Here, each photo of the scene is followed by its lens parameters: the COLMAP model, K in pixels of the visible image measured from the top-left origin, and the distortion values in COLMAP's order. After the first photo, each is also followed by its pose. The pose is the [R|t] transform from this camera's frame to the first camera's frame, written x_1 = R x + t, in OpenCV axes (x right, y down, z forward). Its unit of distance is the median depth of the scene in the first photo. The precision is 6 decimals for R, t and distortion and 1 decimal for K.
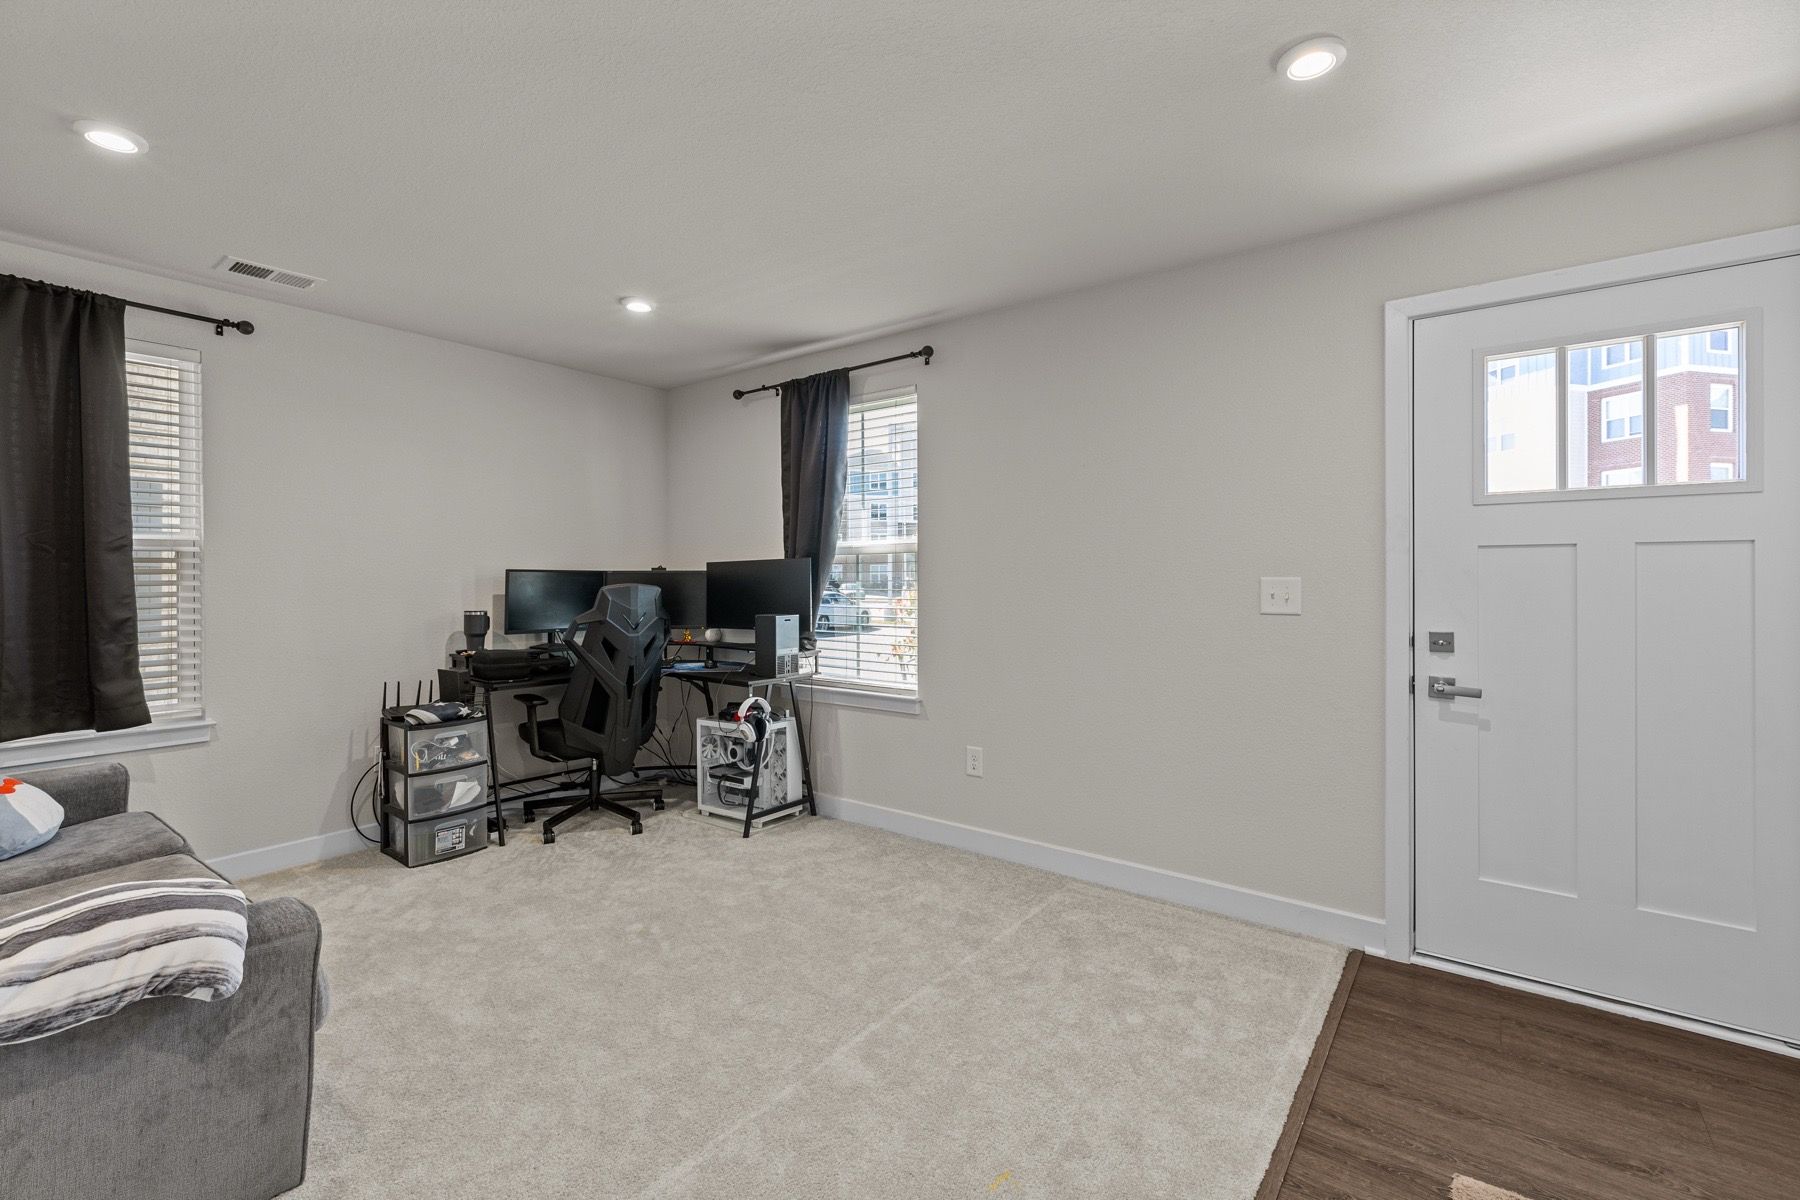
lens RADIAL K [[782.7, 0, 900.5], [0, 782.7, 583.4], [0, 0, 1]] dist [0.000483, 0.000151]
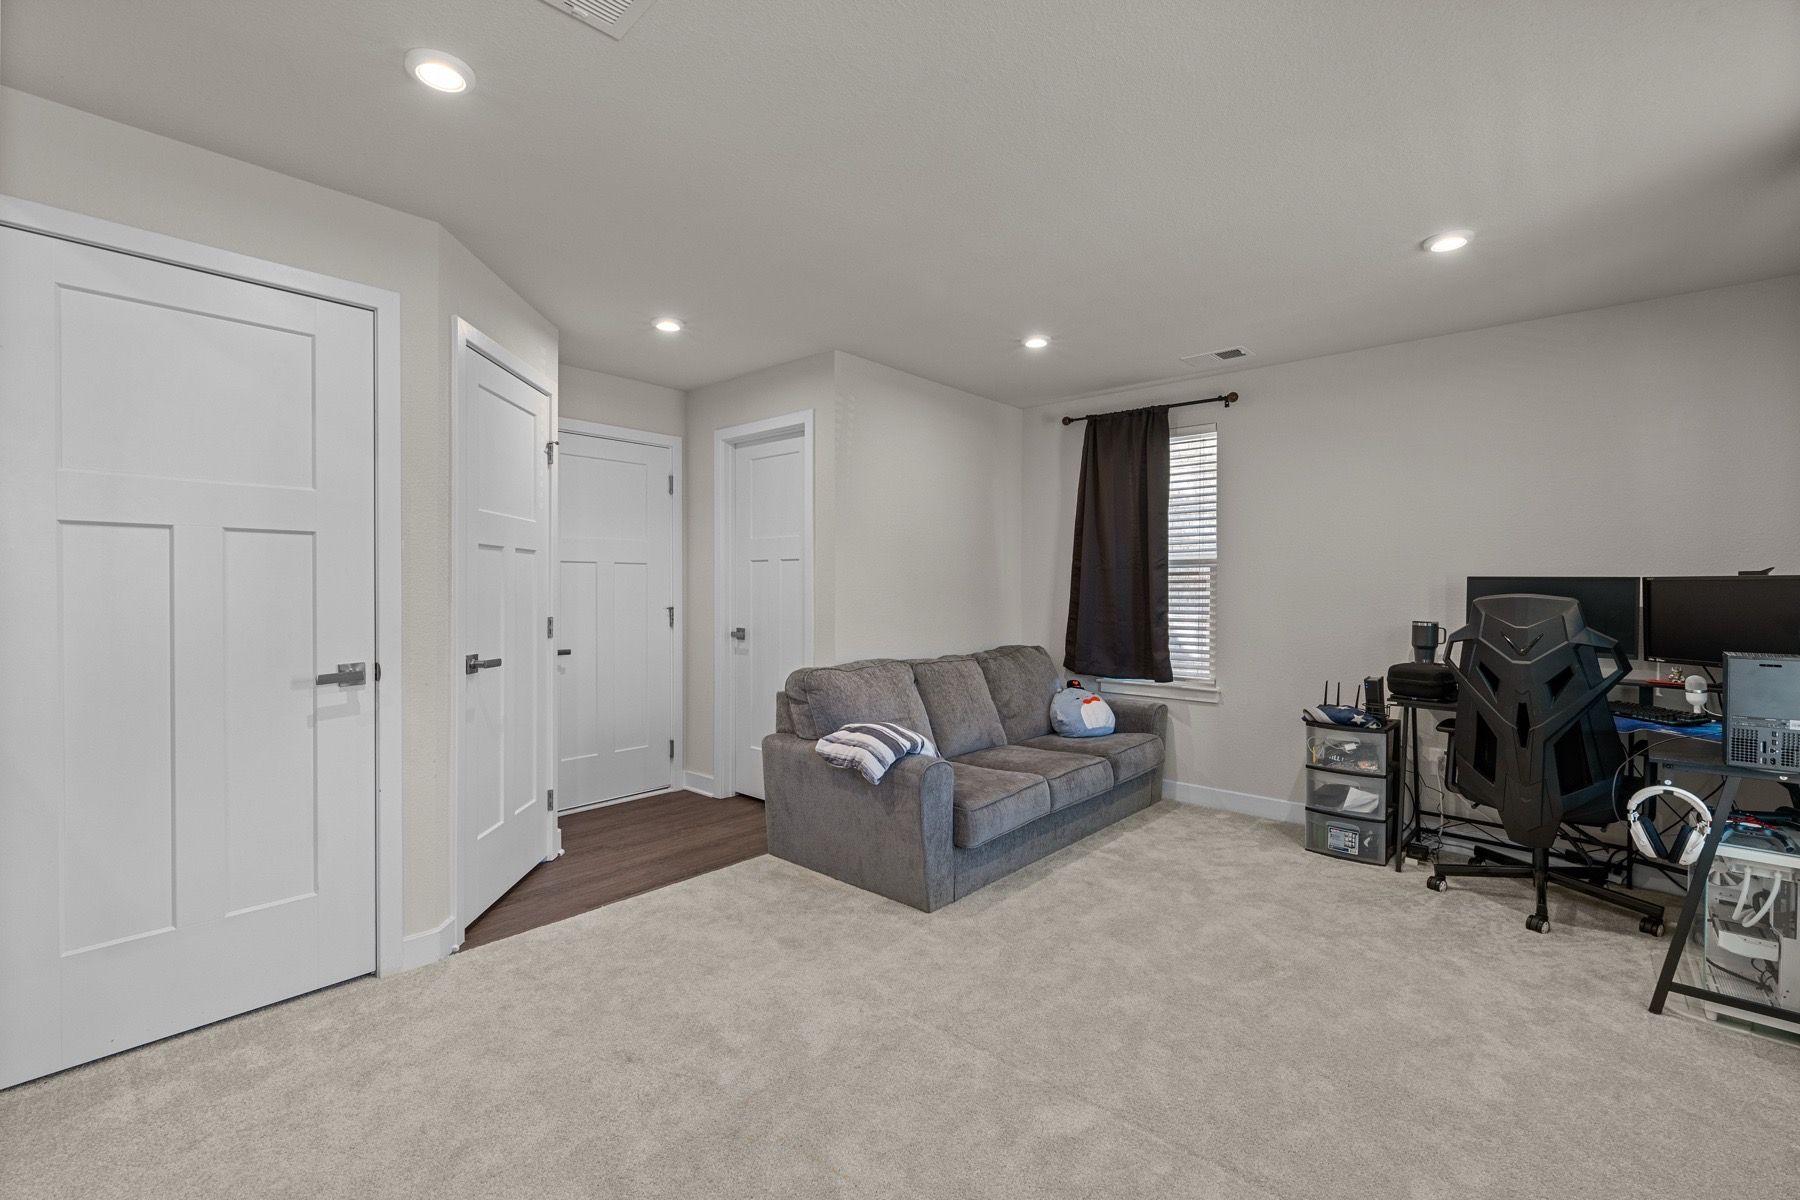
lens RADIAL K [[776.7, 0, 896.9], [0, 776.7, 599.4], [0, 0, 1]] dist [-0.002306, 0.000217]
pose [[-0.082546, 0.016990, -0.996442, 0.497591], [-0.011077, 0.999777, 0.017965, -0.001162], [0.996526, 0.012520, -0.082340, 0.509568]]
